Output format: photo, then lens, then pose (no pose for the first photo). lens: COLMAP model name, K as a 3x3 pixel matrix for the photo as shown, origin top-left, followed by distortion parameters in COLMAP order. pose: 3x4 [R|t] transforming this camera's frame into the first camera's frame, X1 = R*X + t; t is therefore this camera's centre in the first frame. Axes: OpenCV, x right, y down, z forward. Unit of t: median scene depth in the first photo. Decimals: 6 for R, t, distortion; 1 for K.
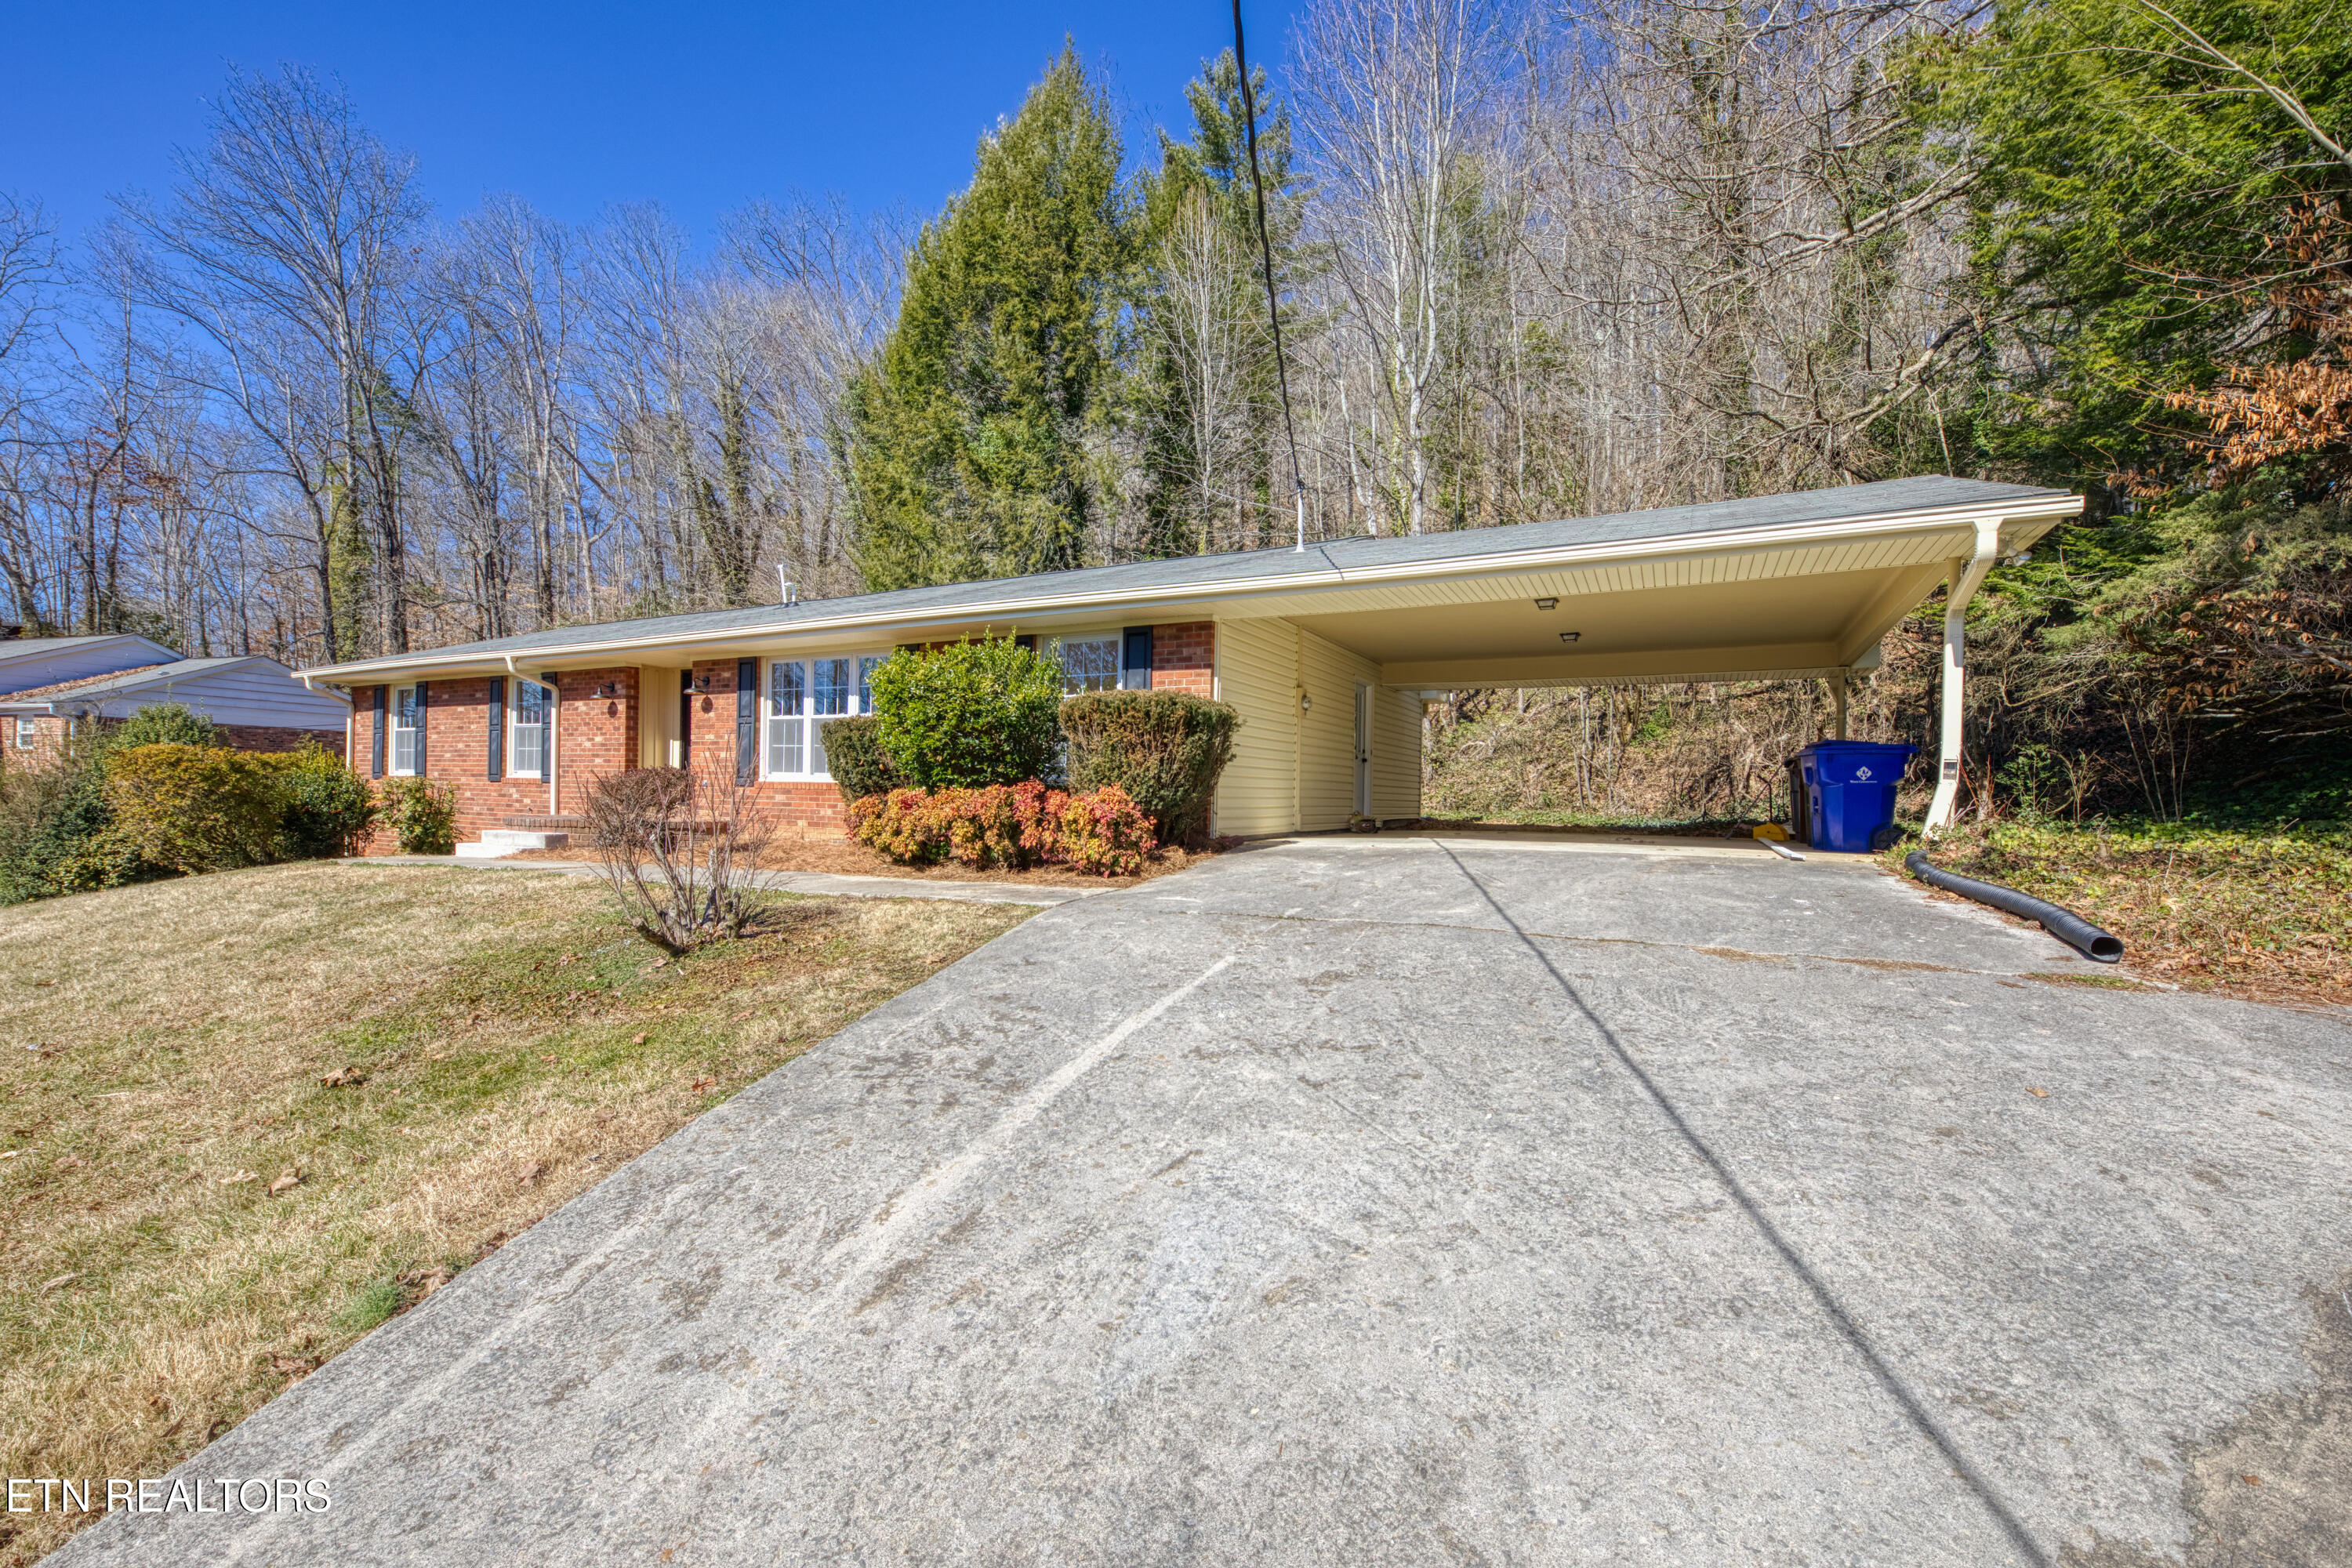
lens RADIAL K [[933.6, 0, 1177.9], [0, 933.6, 796.2], [0, 0, 1]] dist [-0.000088, -0.000012]
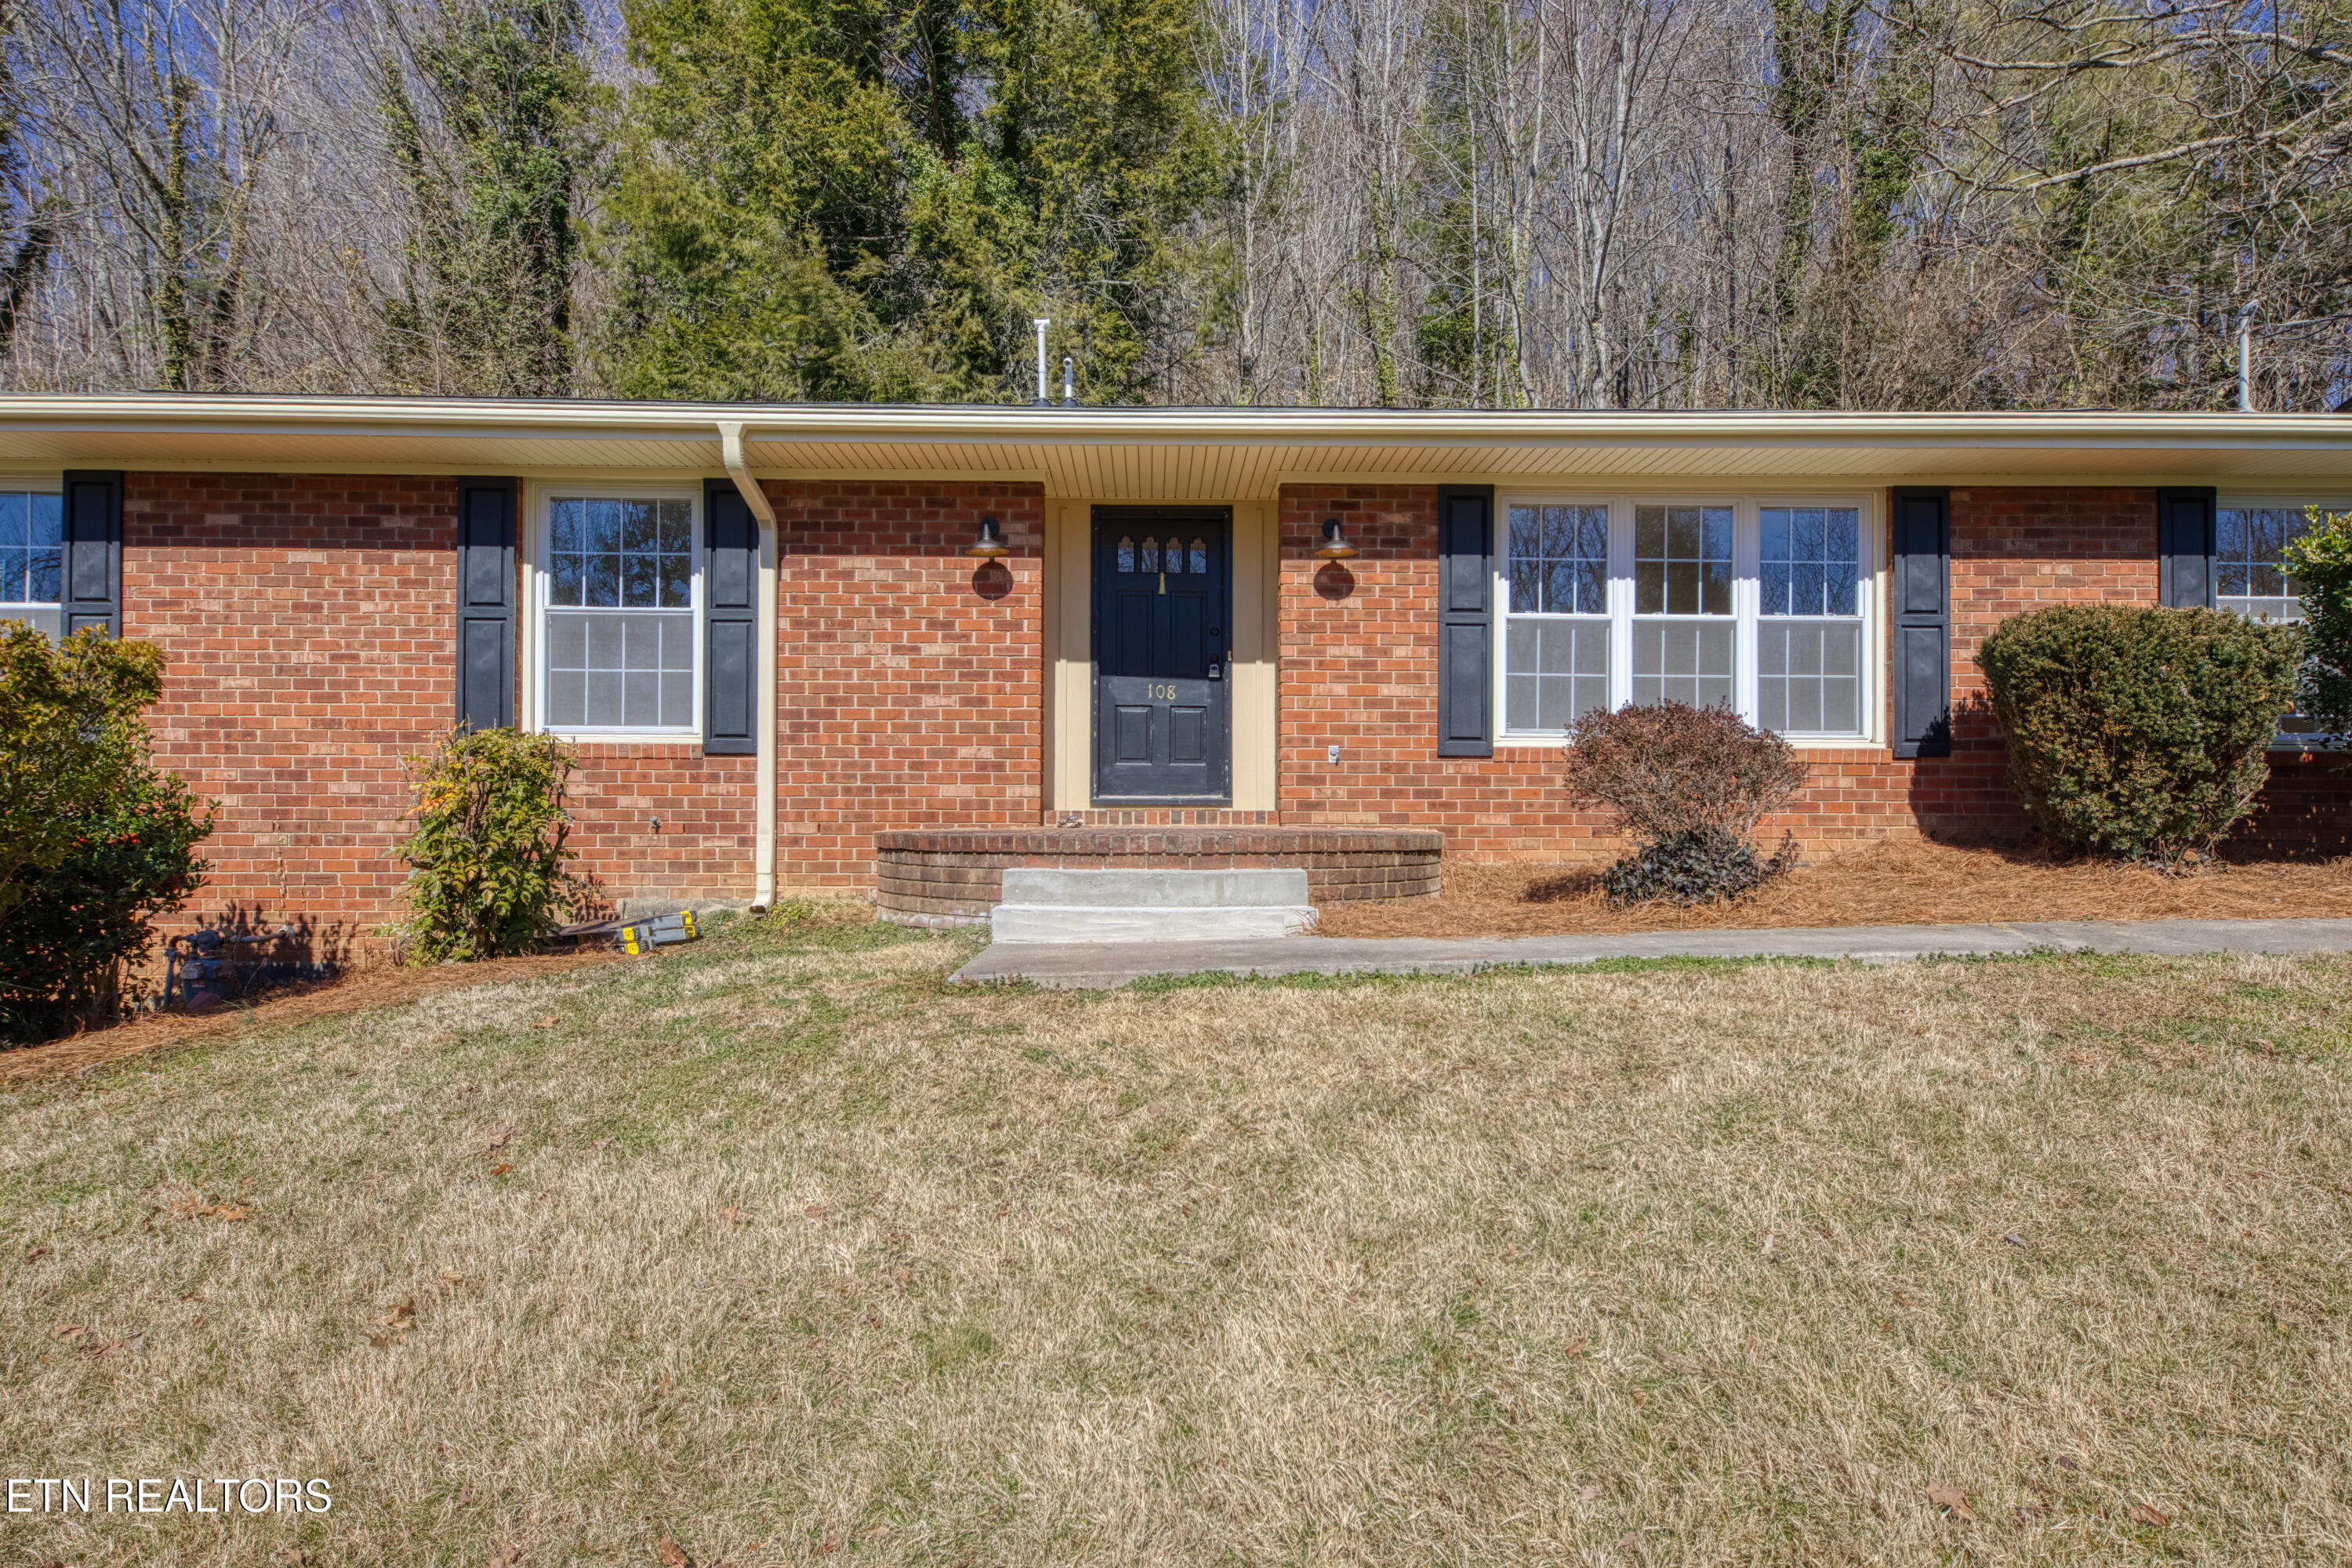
lens RADIAL K [[1335.9, 0, 1176.0], [0, 1335.9, 773.3], [0, 0, 1]] dist [0.005269, 0.000685]
pose [[0.880212, -0.019637, 0.474174, -0.484493], [0.011679, 0.999737, 0.019723, -0.009935], [-0.474437, -0.011823, 0.880210, 0.252702]]
